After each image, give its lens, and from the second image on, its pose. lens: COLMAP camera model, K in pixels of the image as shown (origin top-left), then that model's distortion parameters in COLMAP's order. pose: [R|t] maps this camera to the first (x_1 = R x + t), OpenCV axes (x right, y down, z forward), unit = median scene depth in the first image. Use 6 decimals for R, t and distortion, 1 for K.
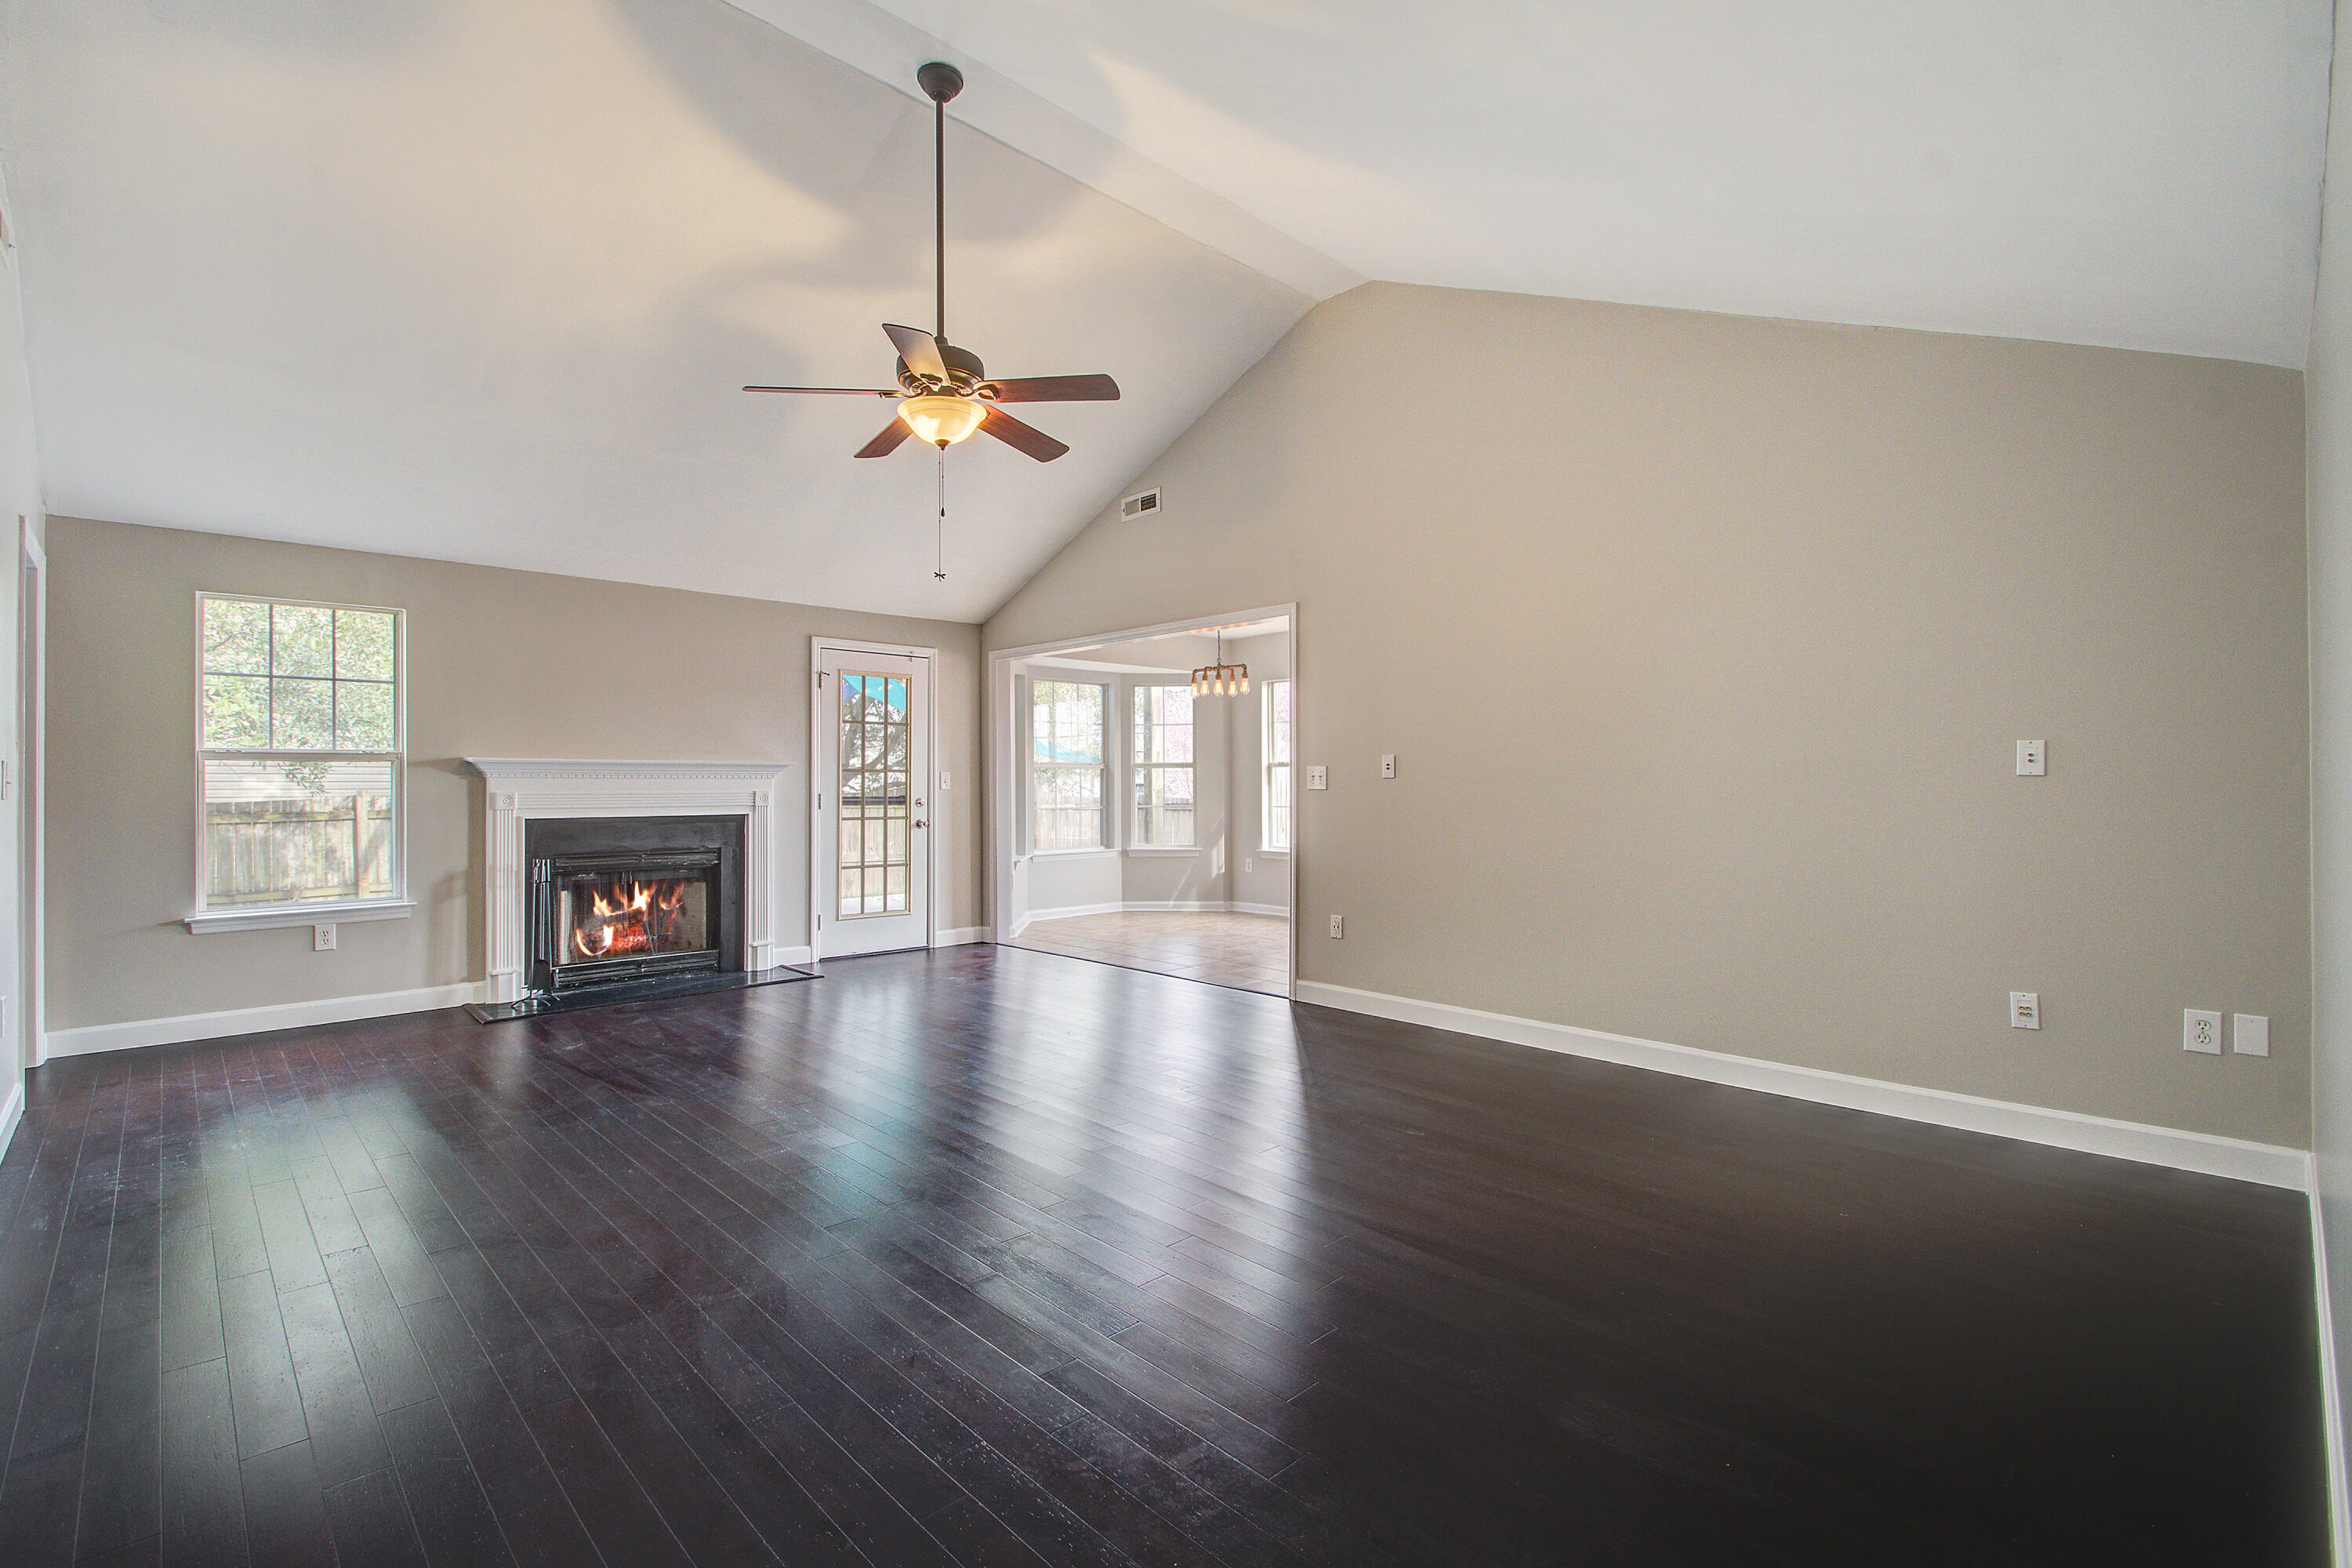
lens RADIAL K [[1041.7, 0, 1163.1], [0, 1041.7, 785.5], [0, 0, 1]] dist [-0.004889, -0.005078]
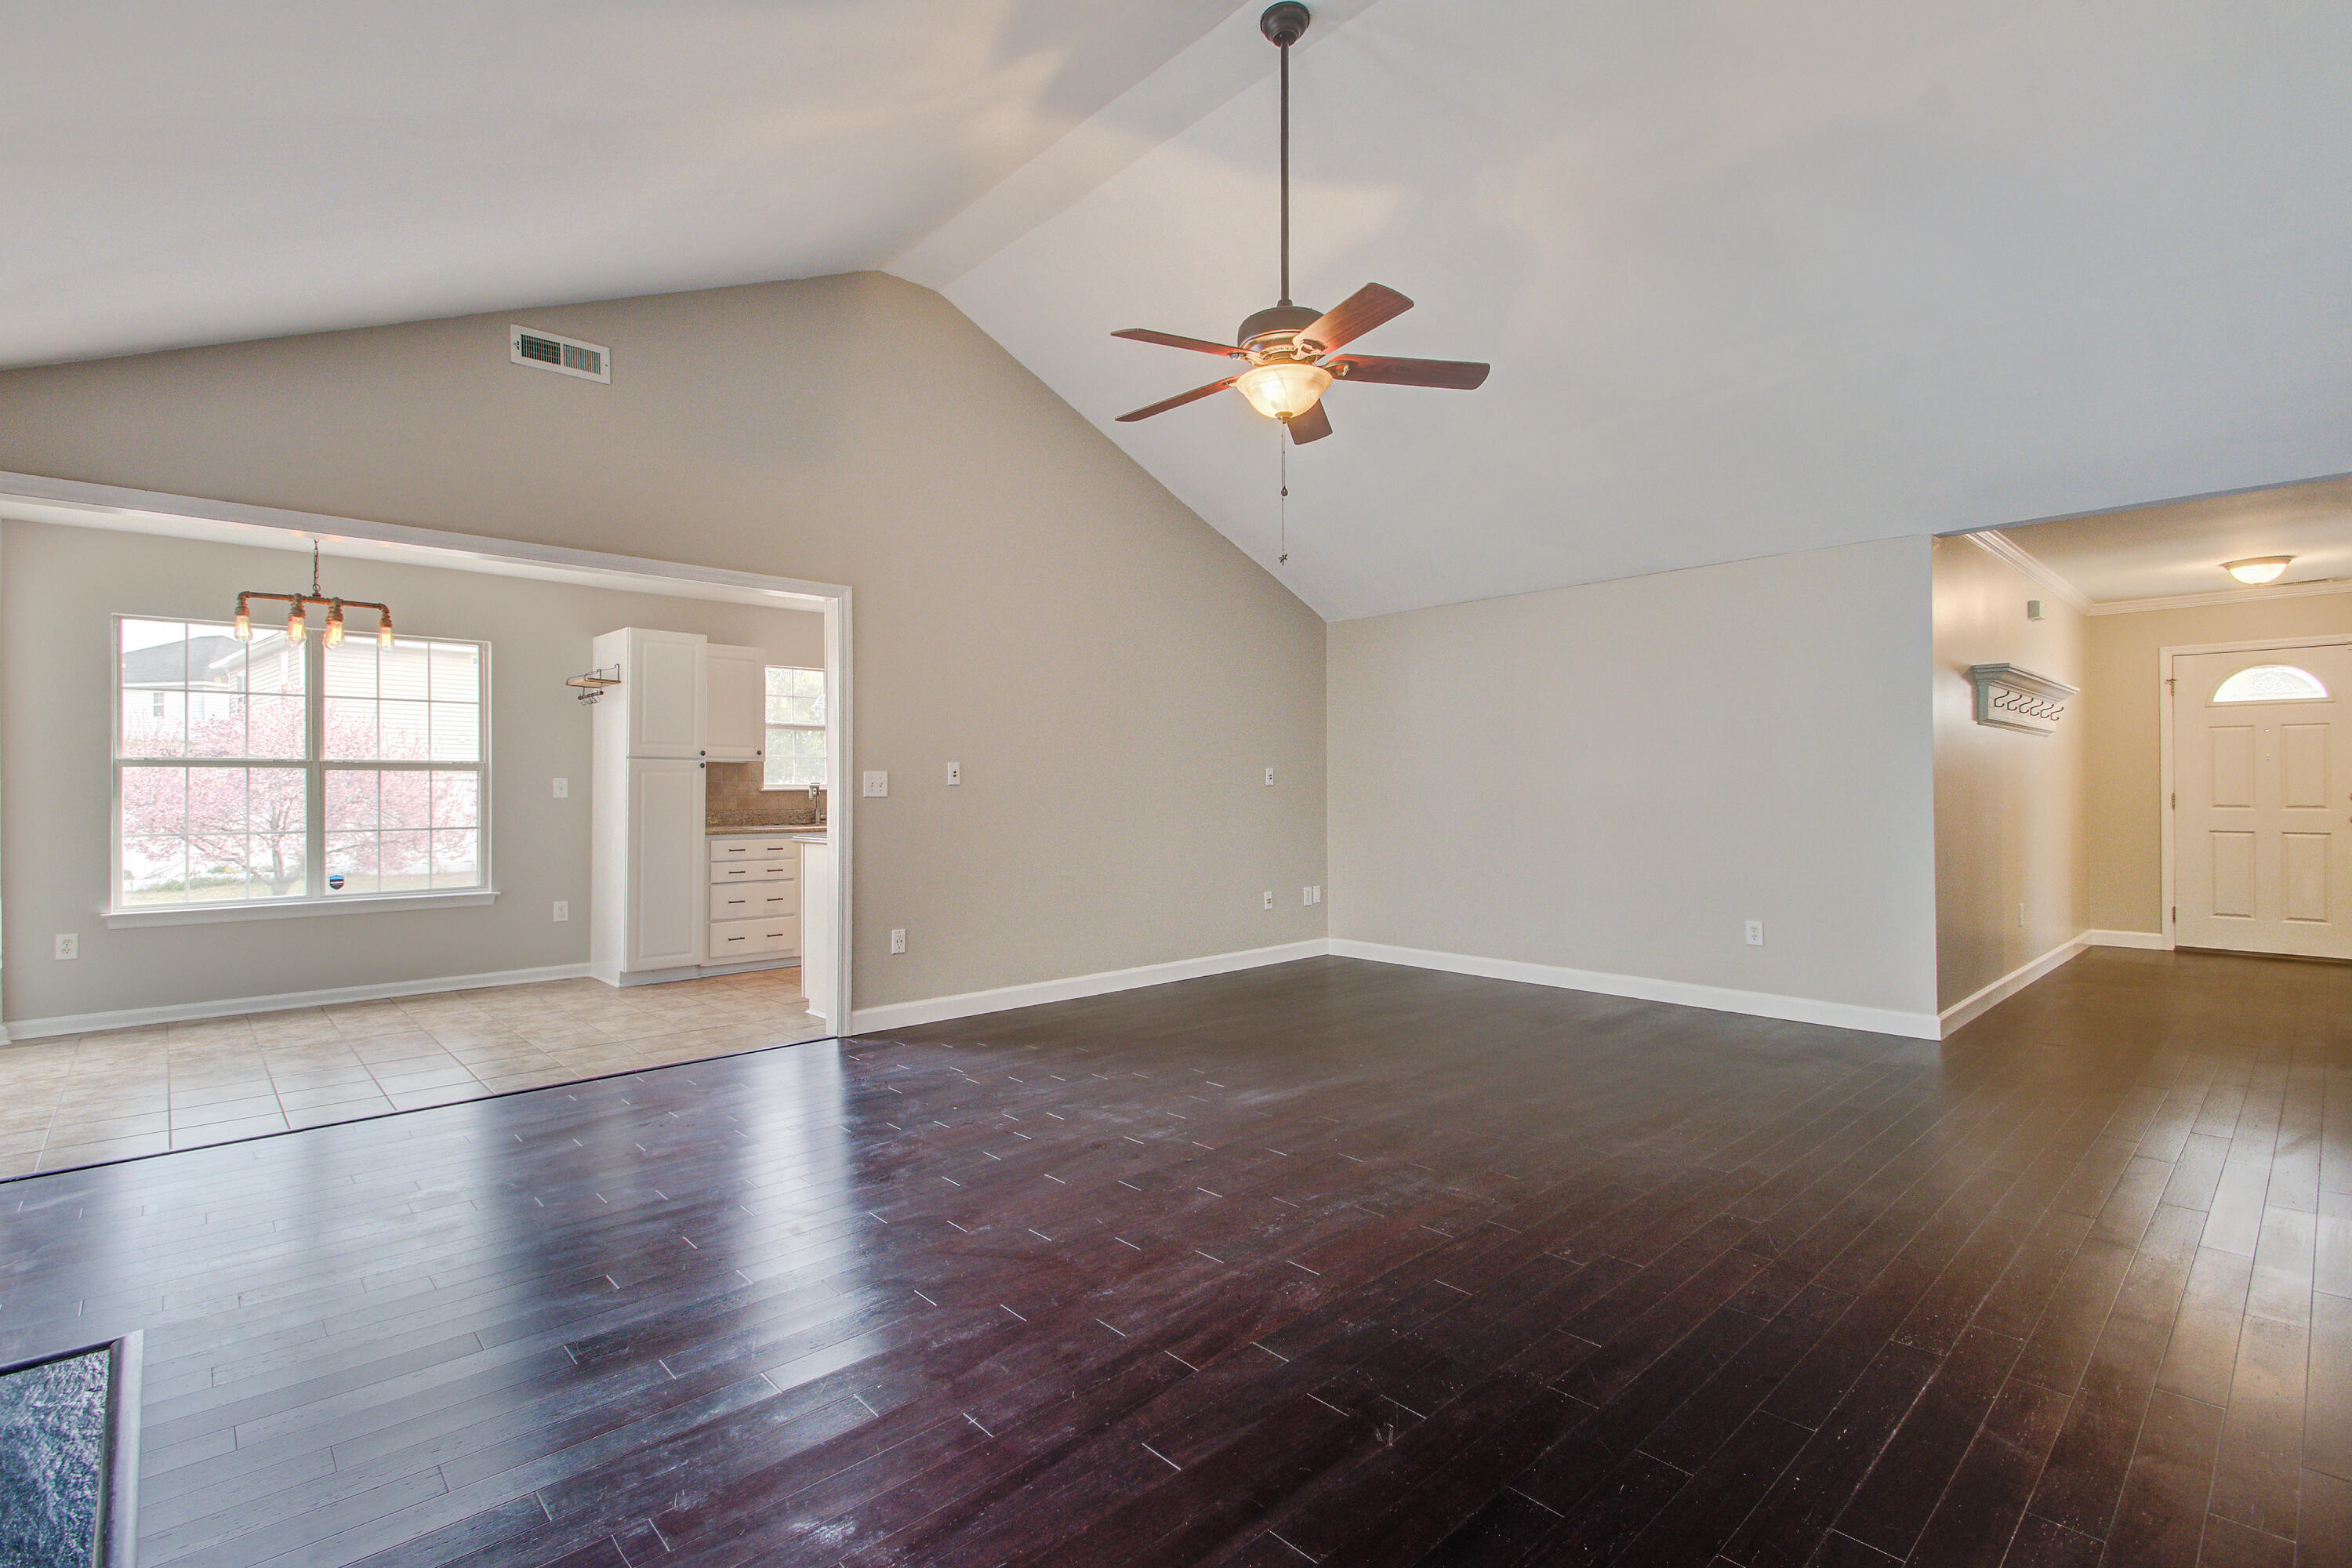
lens RADIAL K [[1041.7, 0, 1171.0], [0, 1041.7, 769.5], [0, 0, 1]] dist [-0.004889, -0.005078]
pose [[-0.020769, 0.019085, 0.999602, -0.637139], [0.007066, 0.999796, -0.018942, -0.001167], [-0.999759, 0.006669, -0.020899, 0.617334]]
